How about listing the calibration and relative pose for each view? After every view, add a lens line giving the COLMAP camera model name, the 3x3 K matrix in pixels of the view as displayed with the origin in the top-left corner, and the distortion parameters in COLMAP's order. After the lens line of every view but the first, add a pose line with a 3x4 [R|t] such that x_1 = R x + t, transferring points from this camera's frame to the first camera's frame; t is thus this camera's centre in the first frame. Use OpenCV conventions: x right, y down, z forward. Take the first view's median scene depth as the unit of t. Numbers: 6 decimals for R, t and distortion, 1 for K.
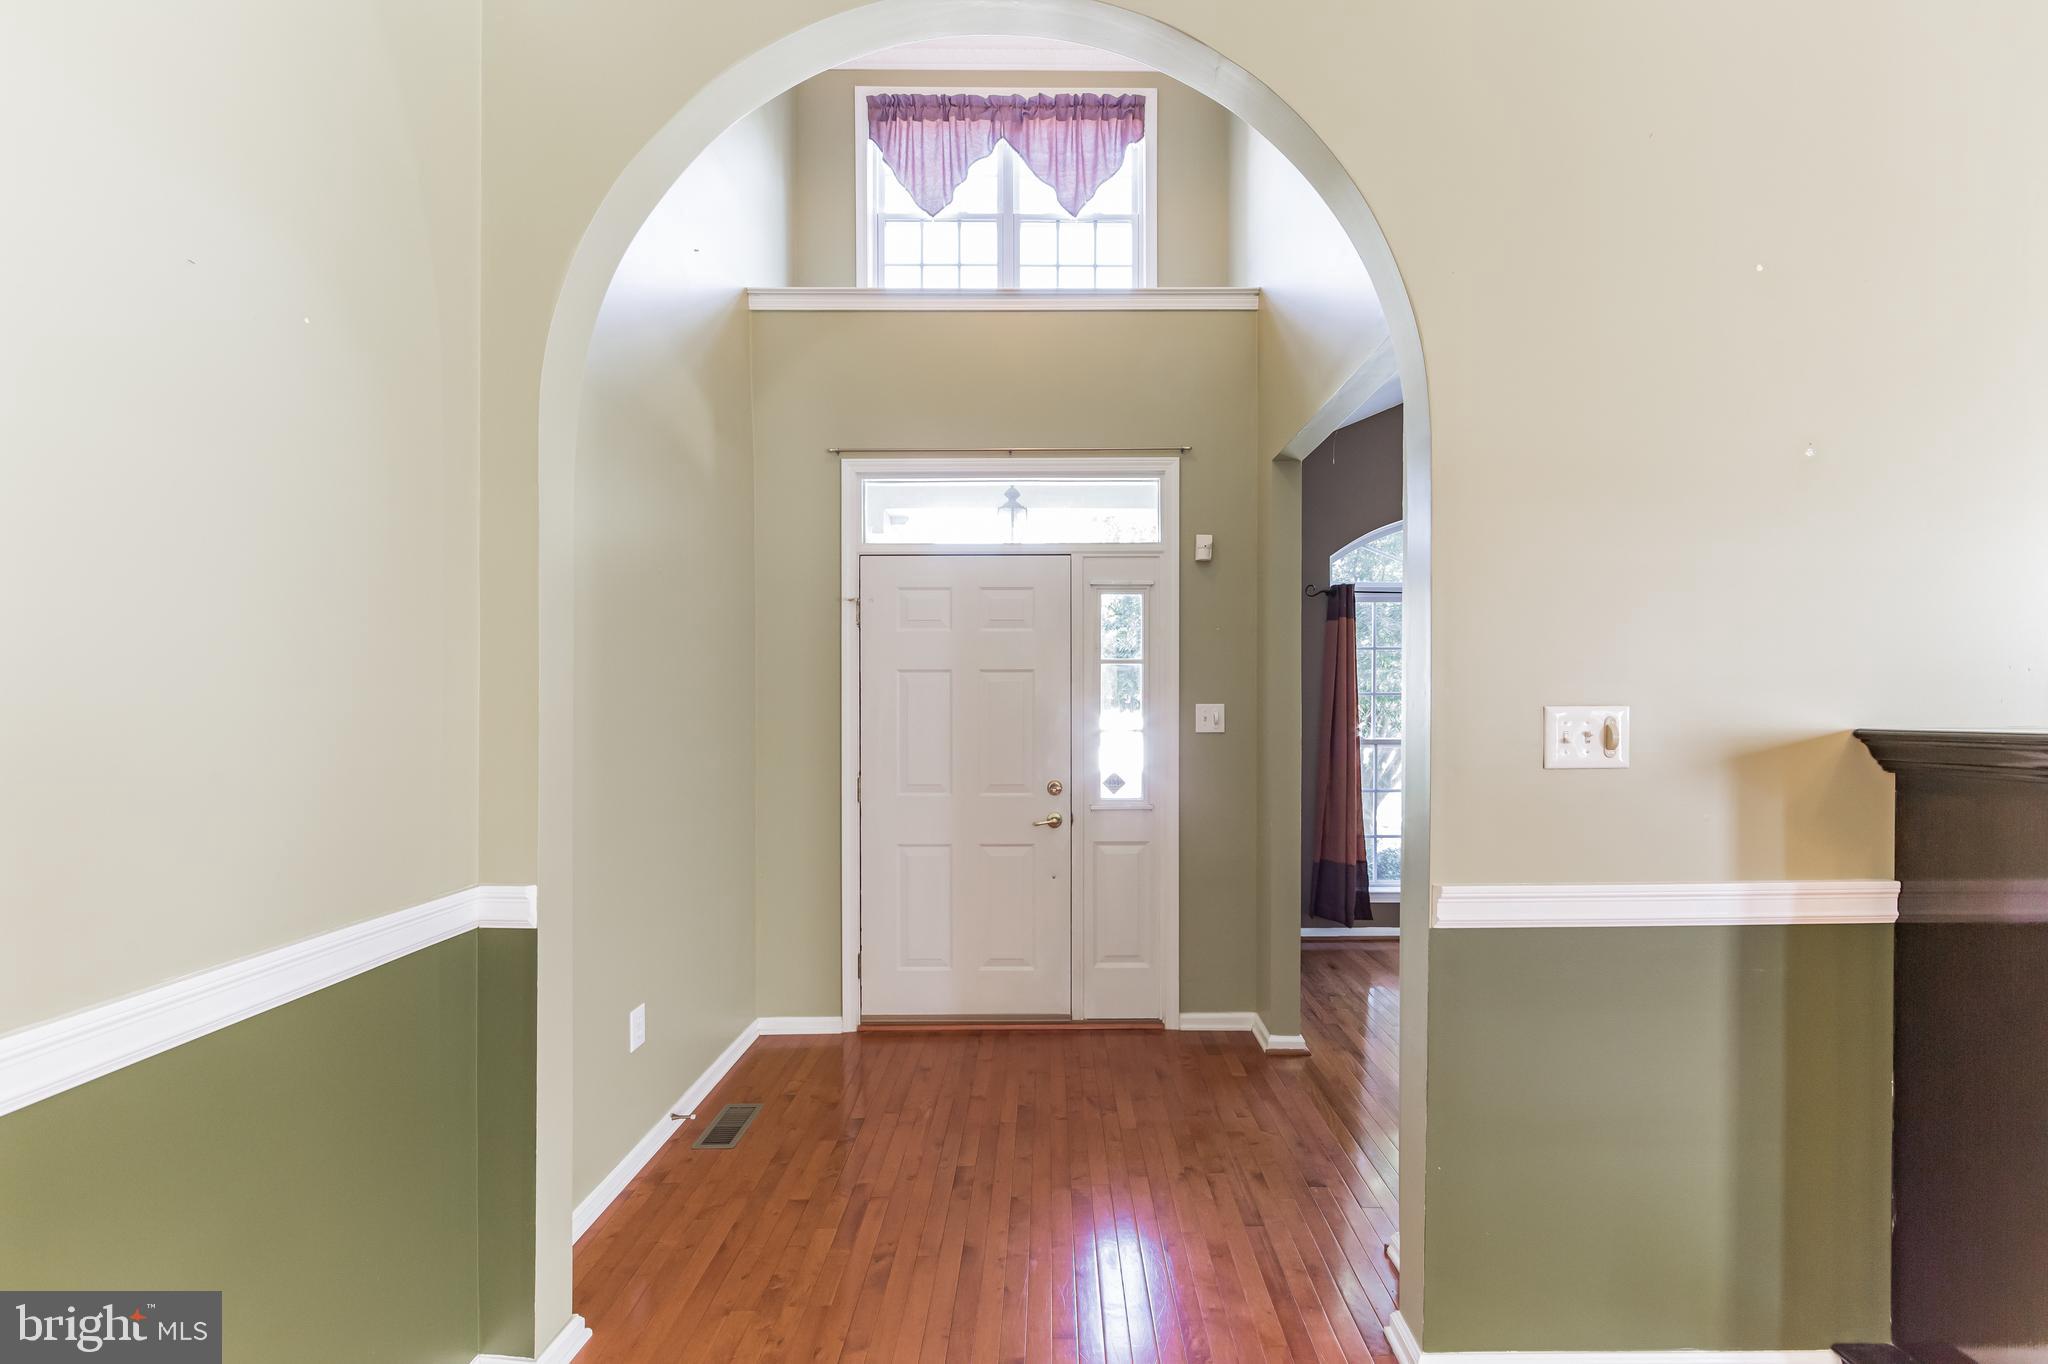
lens RADIAL K [[802.3, 0, 1052.0], [0, 802.3, 704.4], [0, 0, 1]] dist [-0.006147, -0.000076]
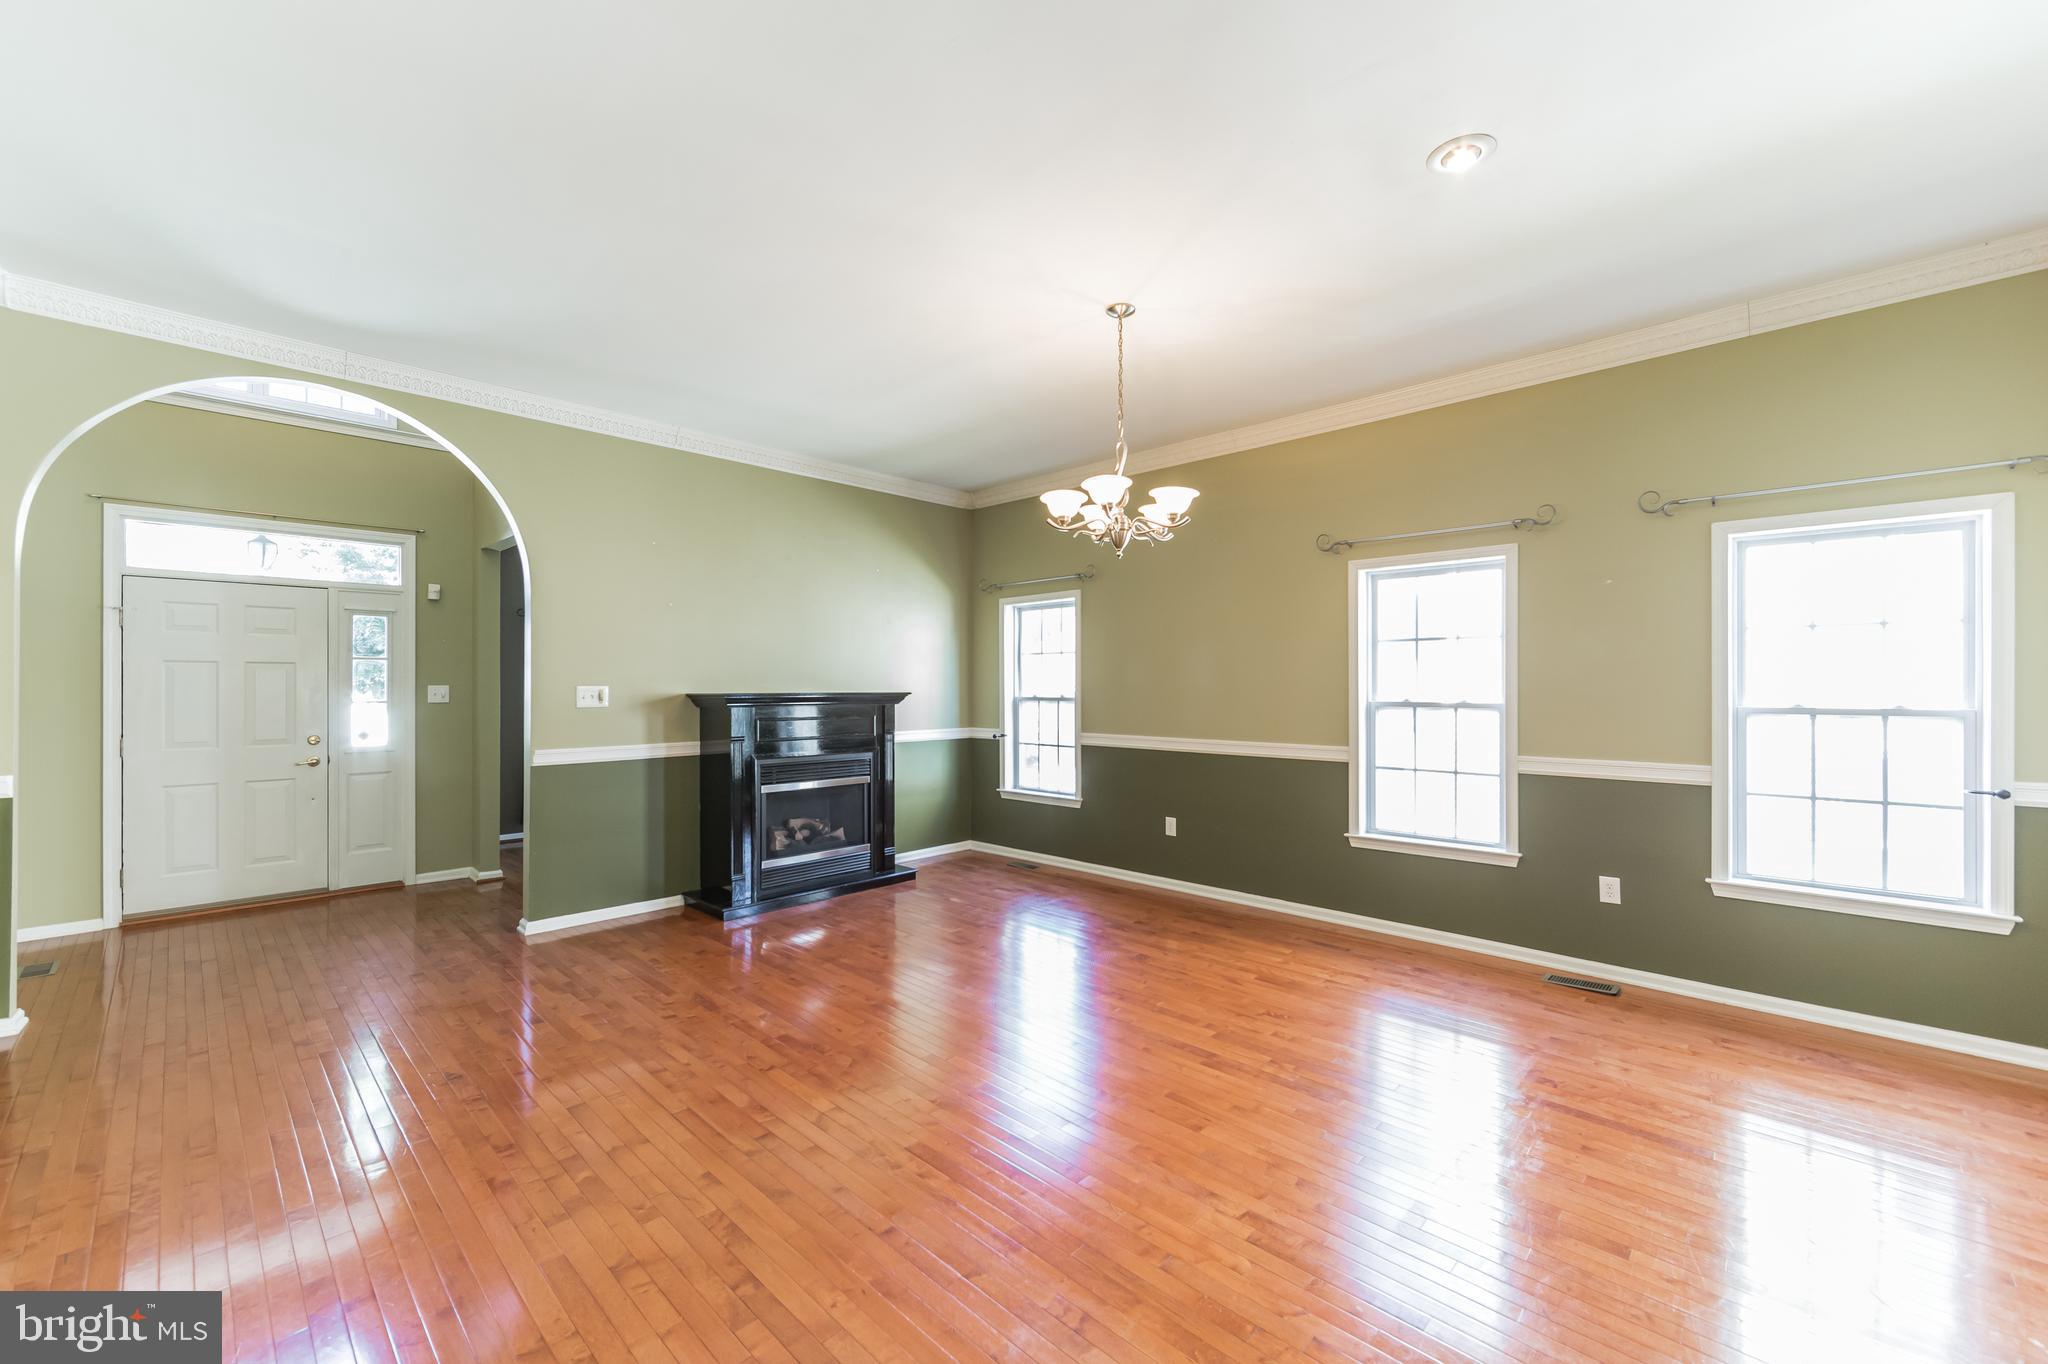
lens RADIAL K [[827.4, 0, 1018.0], [0, 827.4, 685.4], [0, 0, 1]] dist [0.016811, -0.000357]
pose [[0.704502, 0.001392, 0.709701, -0.185795], [0.000421, 0.999997, -0.002379, 0.003768], [-0.709702, 0.001975, 0.704499, -1.082522]]
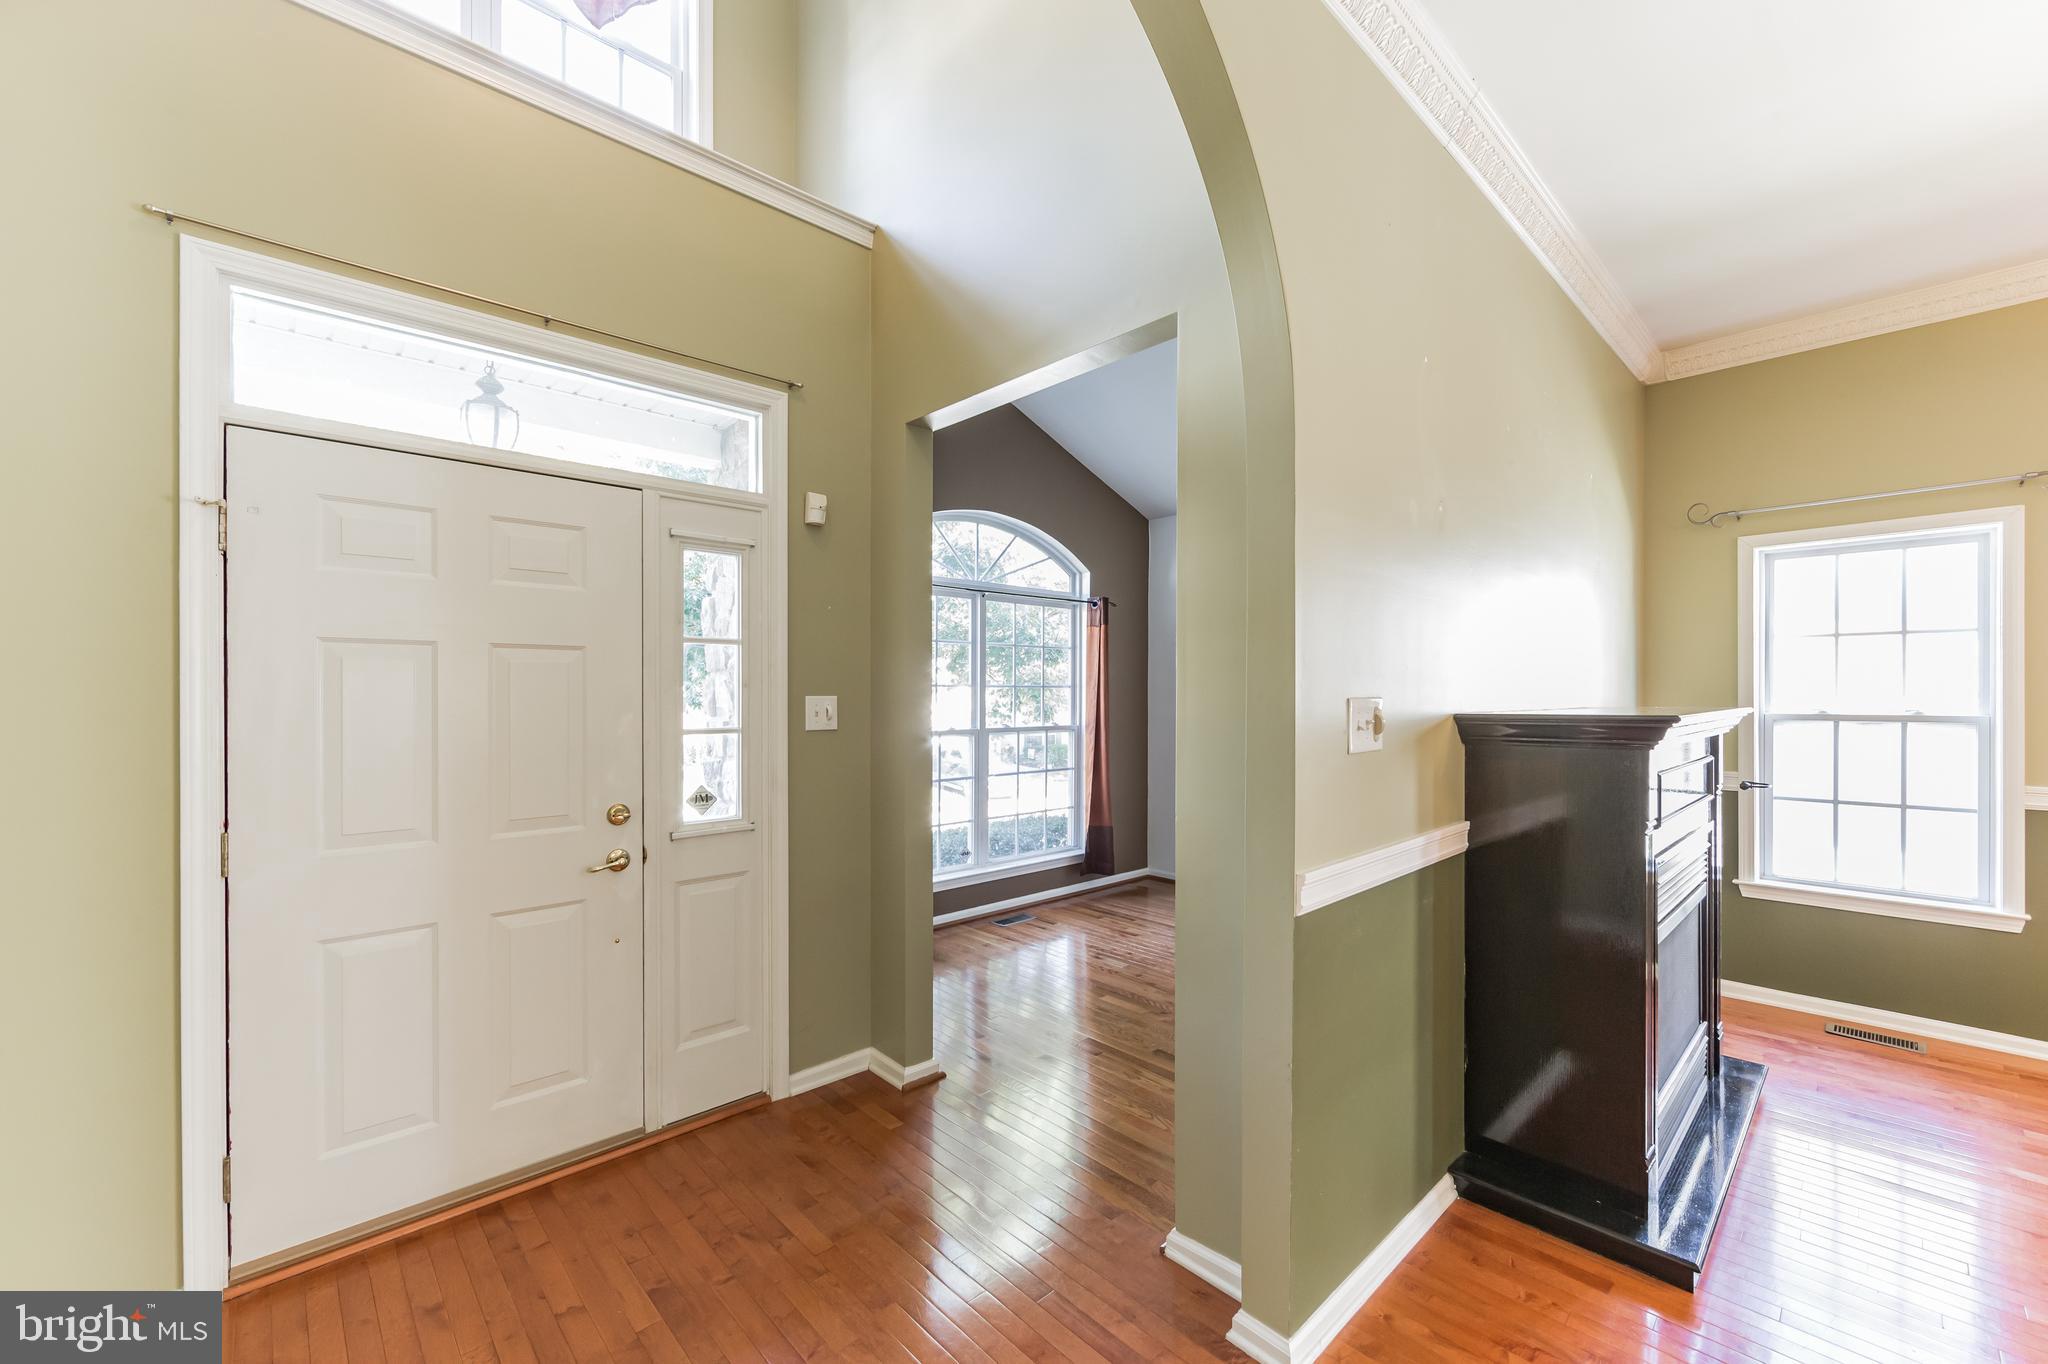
lens RADIAL K [[807.9, 0, 1057.4], [0, 807.9, 692.9], [0, 0, 1]] dist [-0.004674, -0.000225]
pose [[0.721800, 0.001031, 0.692101, -0.211064], [0.001257, 0.999995, -0.002801, -0.000923], [-0.692100, 0.002892, 0.721795, 0.218491]]
